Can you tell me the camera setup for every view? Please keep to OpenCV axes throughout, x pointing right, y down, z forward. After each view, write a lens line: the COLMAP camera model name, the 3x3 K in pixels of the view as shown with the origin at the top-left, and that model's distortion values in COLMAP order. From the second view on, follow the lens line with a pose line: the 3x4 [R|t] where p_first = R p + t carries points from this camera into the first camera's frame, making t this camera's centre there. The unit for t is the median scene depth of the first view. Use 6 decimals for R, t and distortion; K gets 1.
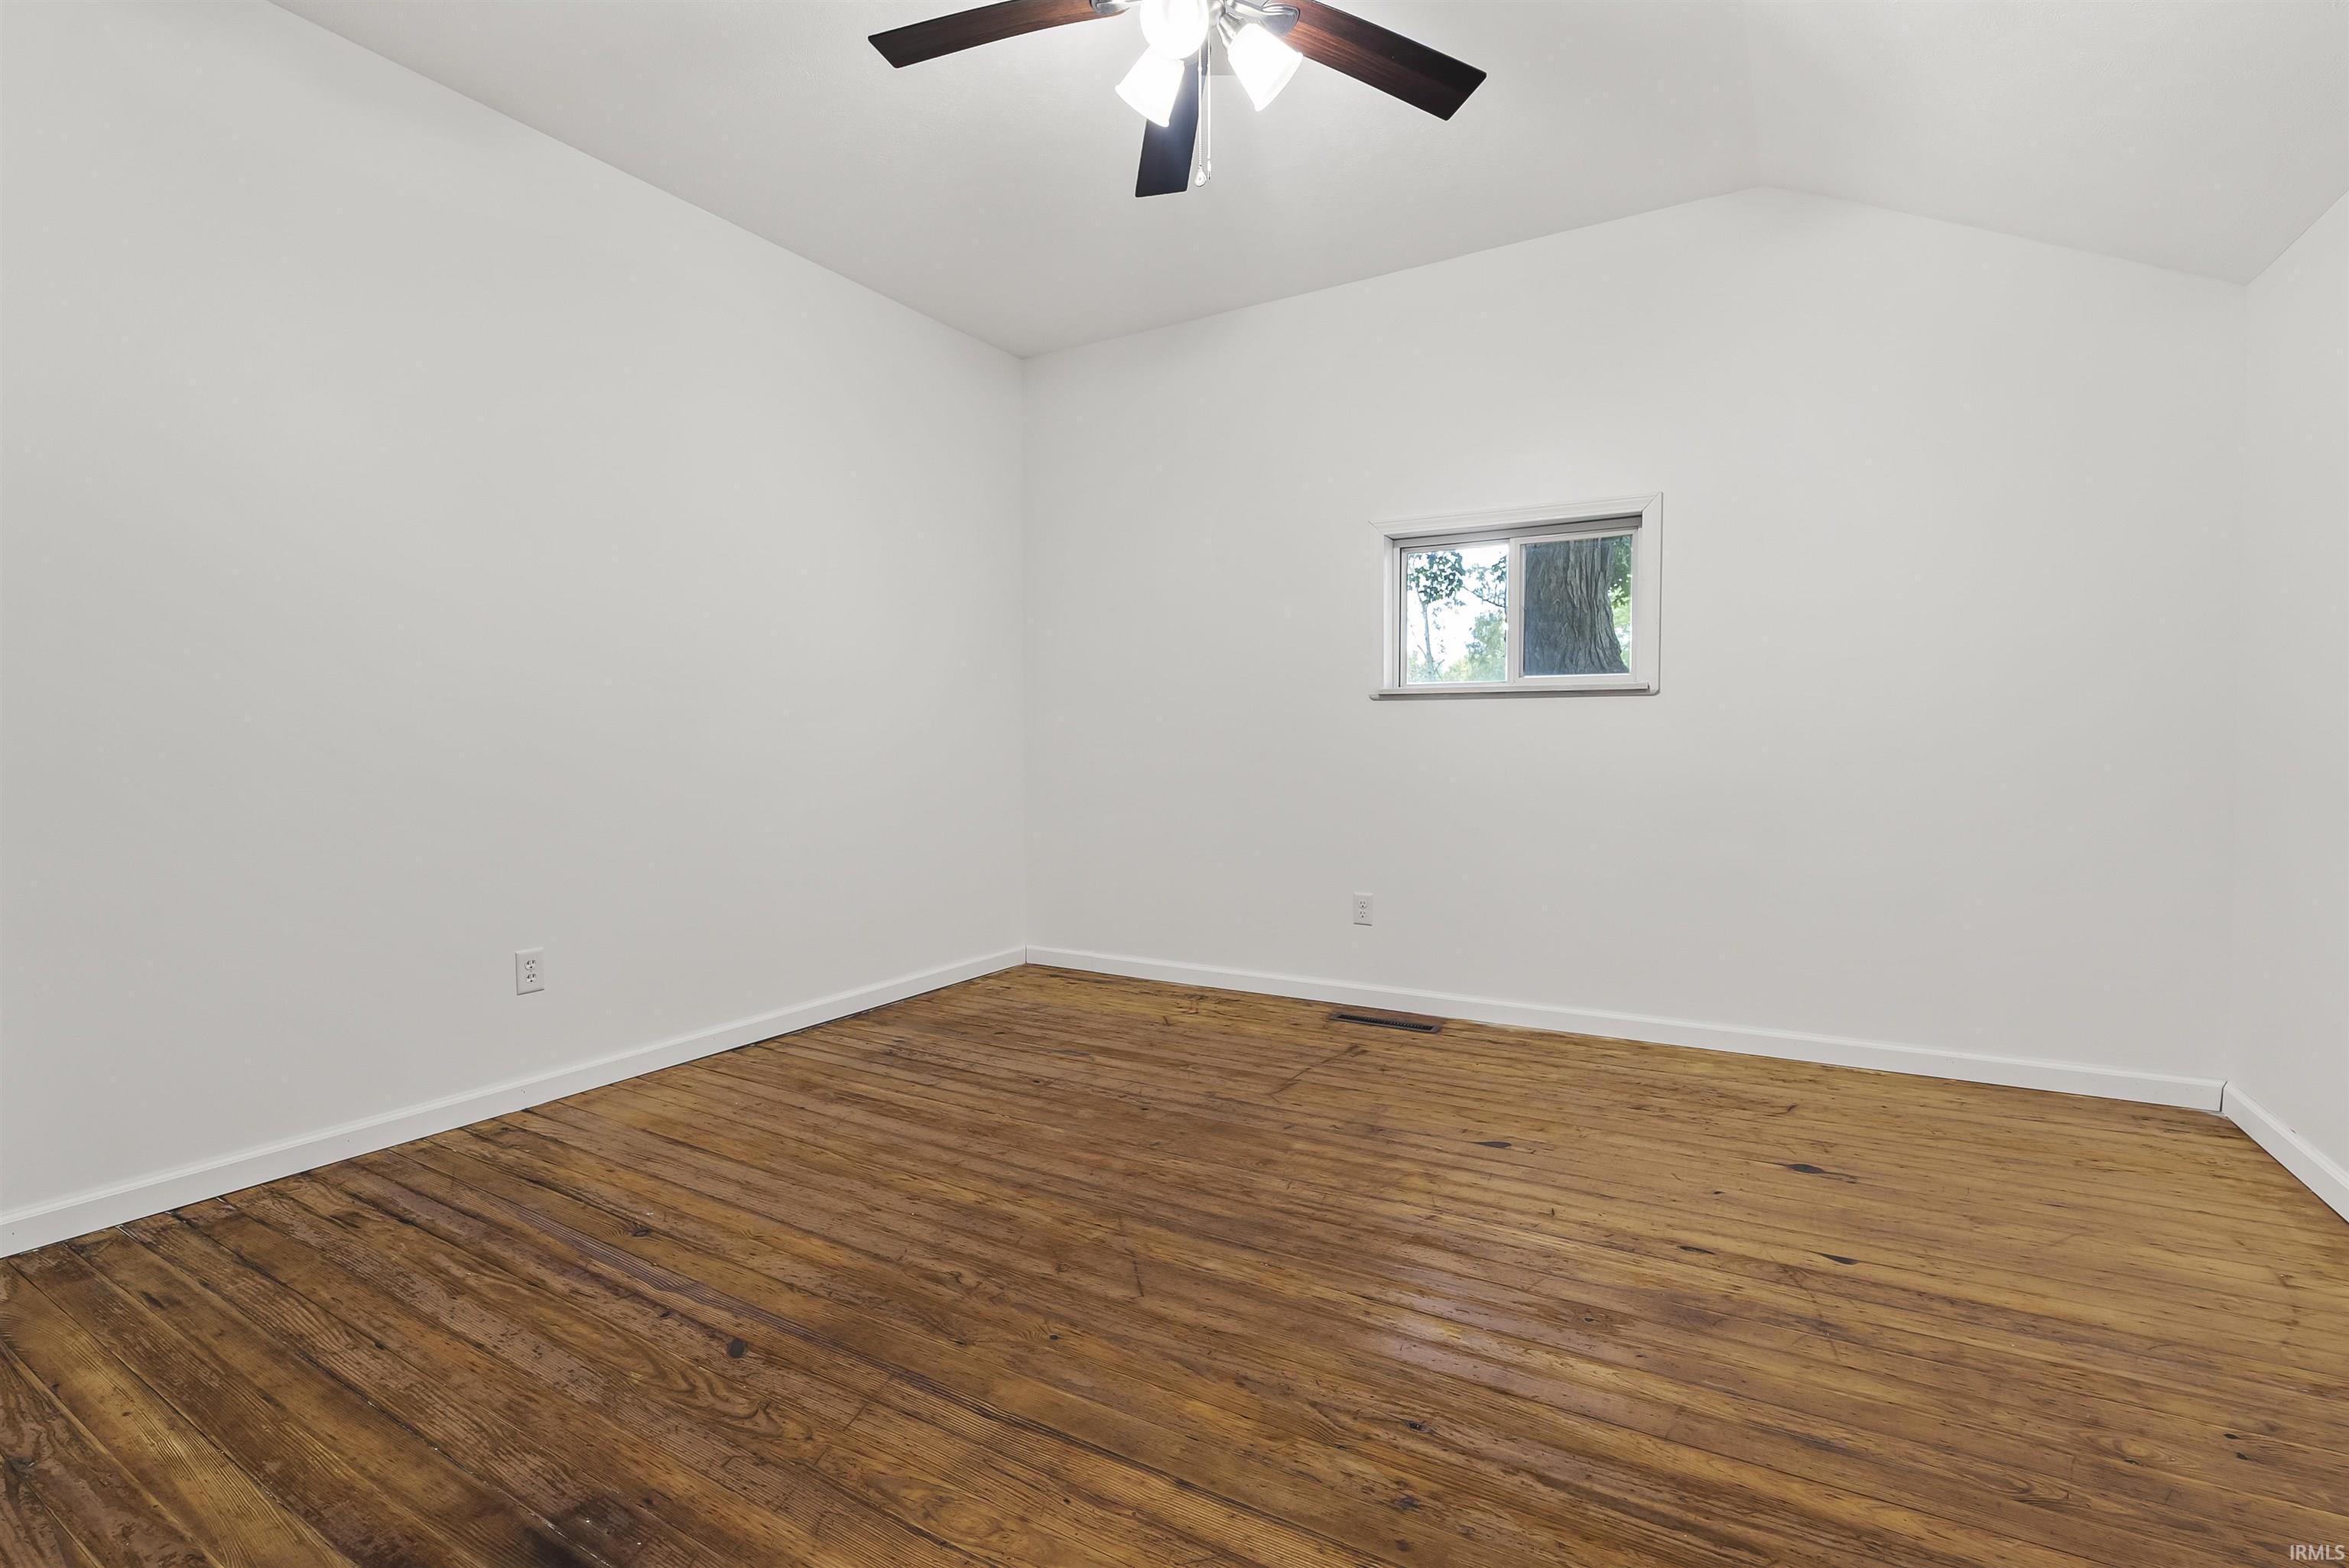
lens RADIAL K [[1062.9, 0, 1175.0], [0, 1062.9, 778.7], [0, 0, 1]] dist [-0.002563, 0.000401]
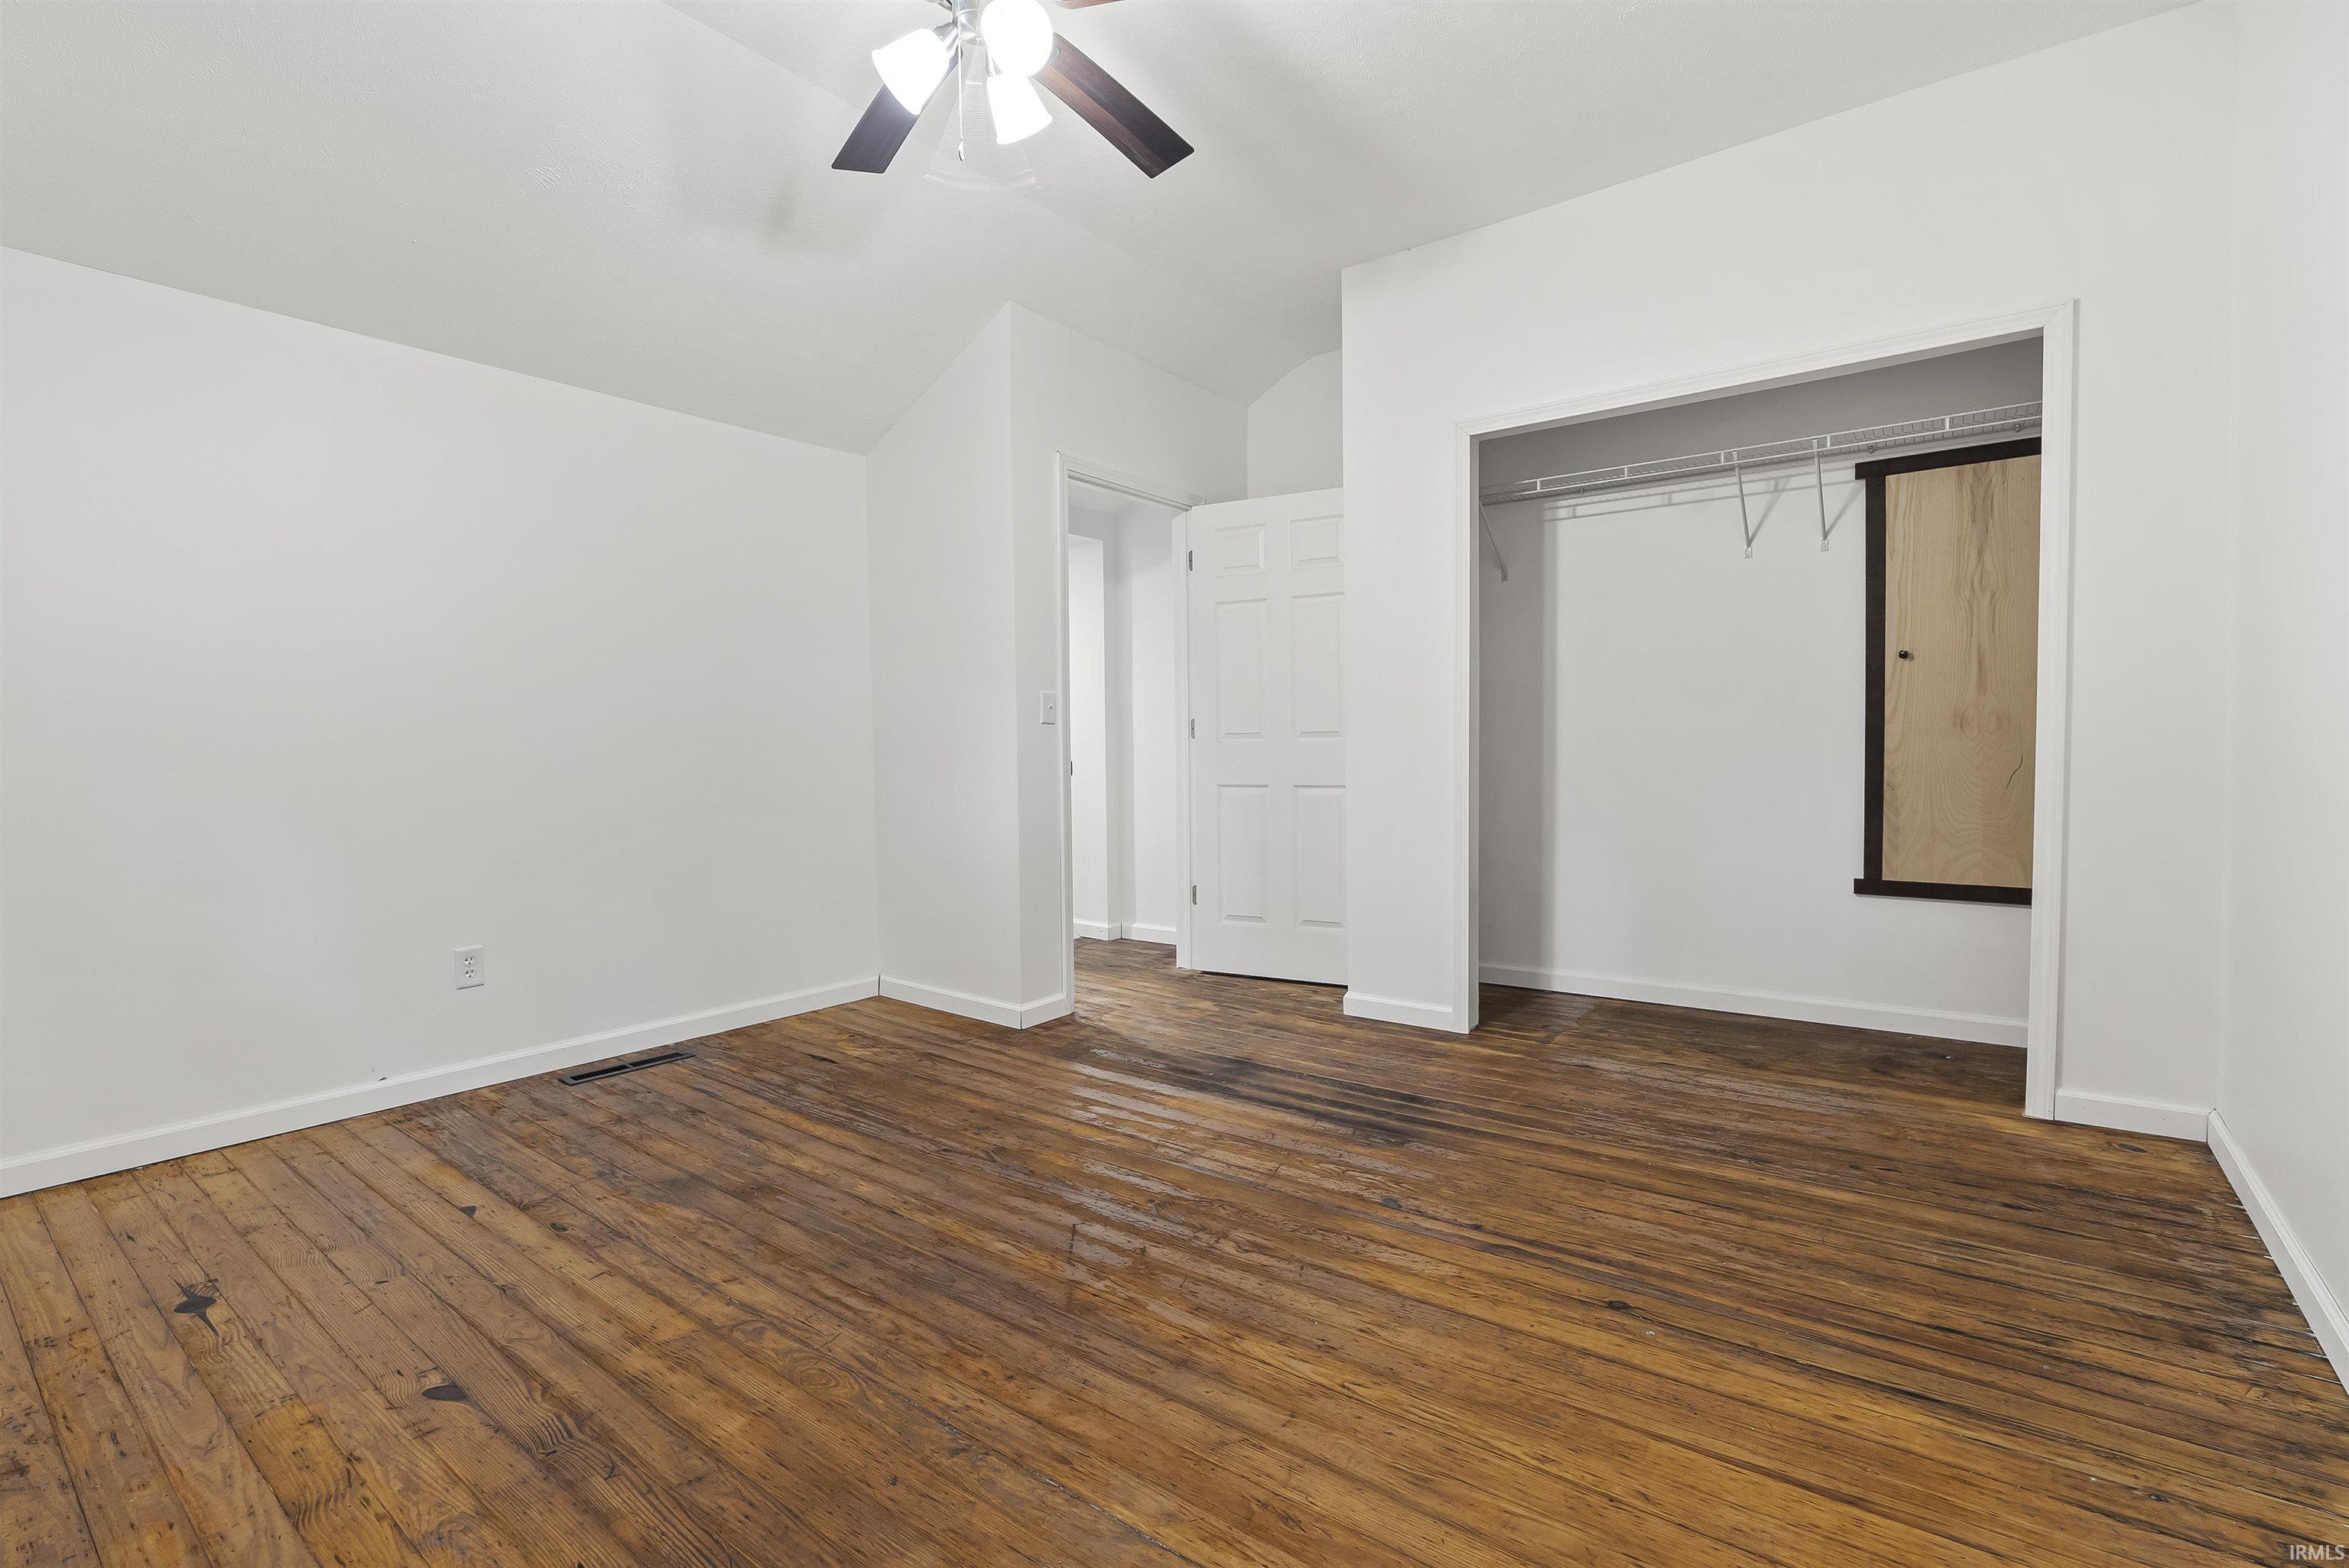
lens RADIAL K [[1062.9, 0, 1173.3], [0, 1062.9, 780.4], [0, 0, 1]] dist [-0.002563, 0.000401]
pose [[-0.992452, 0.014100, 0.121823, -0.270691], [0.021714, 0.997877, 0.061399, -0.063226], [-0.120699, 0.063581, -0.990651, 1.992812]]
